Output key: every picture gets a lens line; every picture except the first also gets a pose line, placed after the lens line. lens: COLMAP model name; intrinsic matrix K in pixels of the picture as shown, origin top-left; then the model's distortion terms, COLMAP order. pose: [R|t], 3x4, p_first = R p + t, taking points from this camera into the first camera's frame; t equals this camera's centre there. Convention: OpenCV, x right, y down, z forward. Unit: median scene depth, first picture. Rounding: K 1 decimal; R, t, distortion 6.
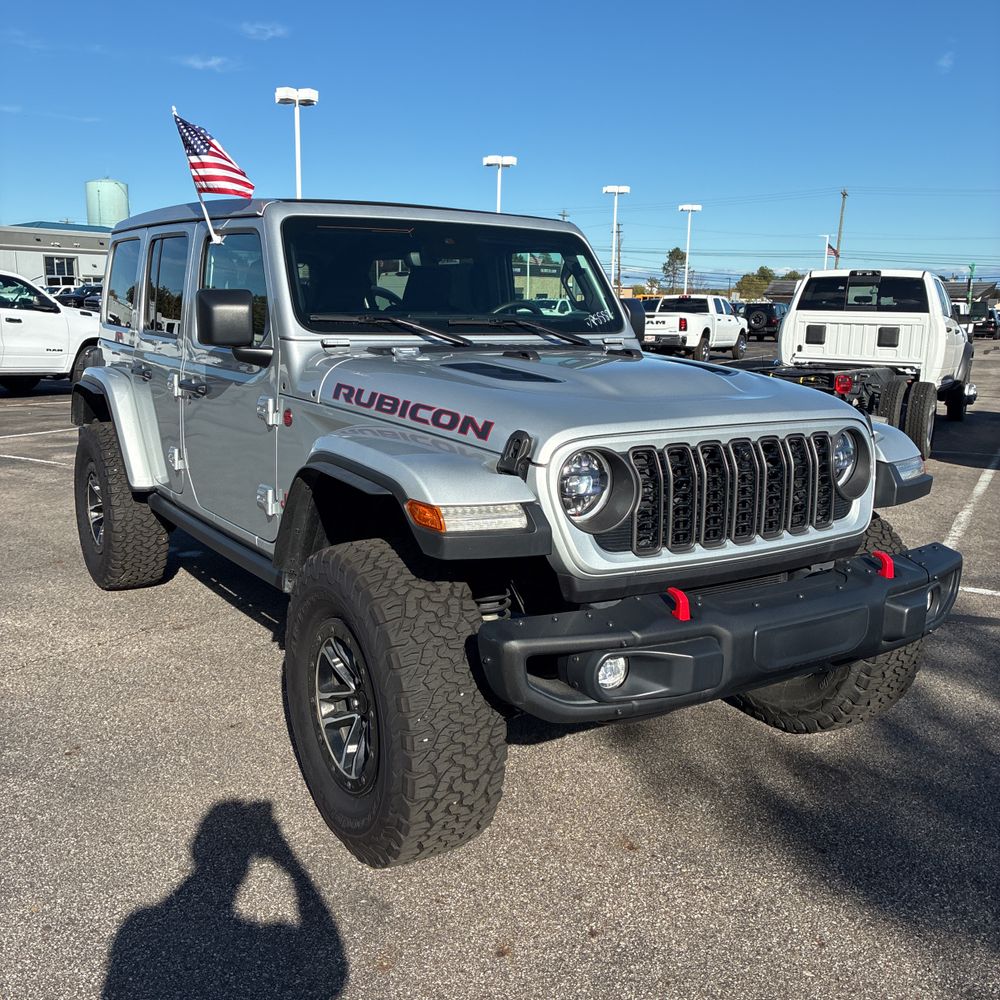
lens RADIAL K [[1005.3, 0, 481.1], [0, 1005.3, 506.8], [0, 0, 1]] dist [0.014831, 0.000000]
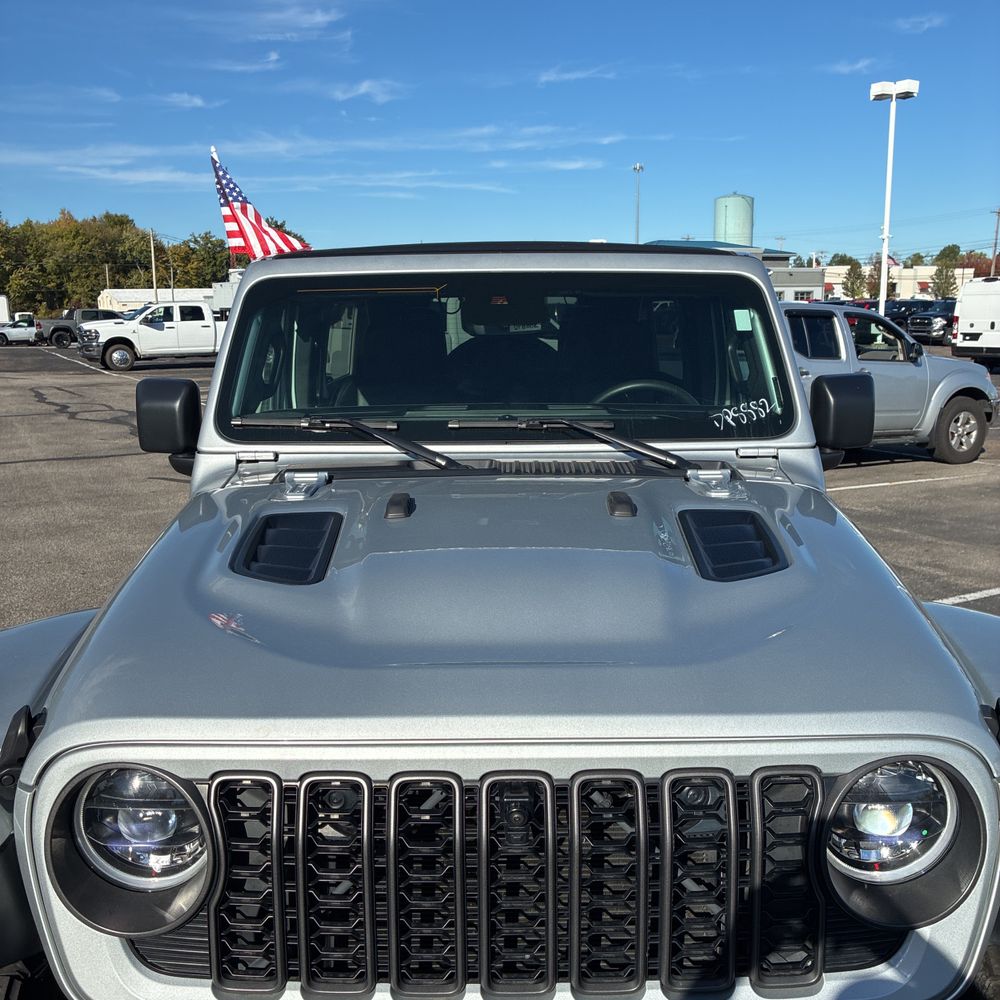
lens RADIAL K [[1005.3, 0, 500.9], [0, 1005.3, 501.1], [0, 0, 1]] dist [0.014831, 0.000000]
pose [[0.841562, 0.081064, -0.534043, 0.397764], [-0.088027, 0.996040, 0.012476, -0.160054], [0.532940, 0.036511, 0.845365, 0.500400]]
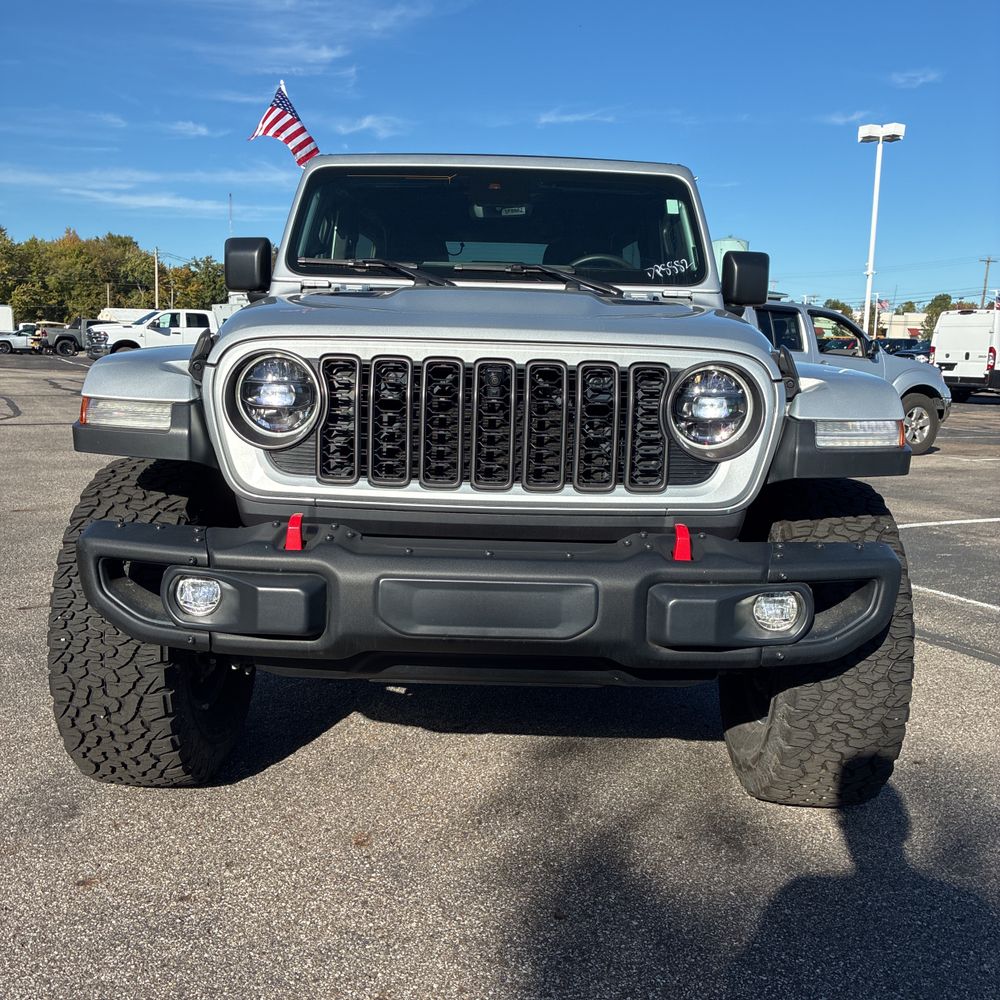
lens RADIAL K [[1005.3, 0, 493.6], [0, 1005.3, 499.6], [0, 0, 1]] dist [0.014831, 0.000000]
pose [[0.840992, 0.088267, -0.533800, 0.567506], [-0.118568, 0.992687, -0.022655, 0.050746], [0.527896, 0.082345, 0.845308, 0.276989]]
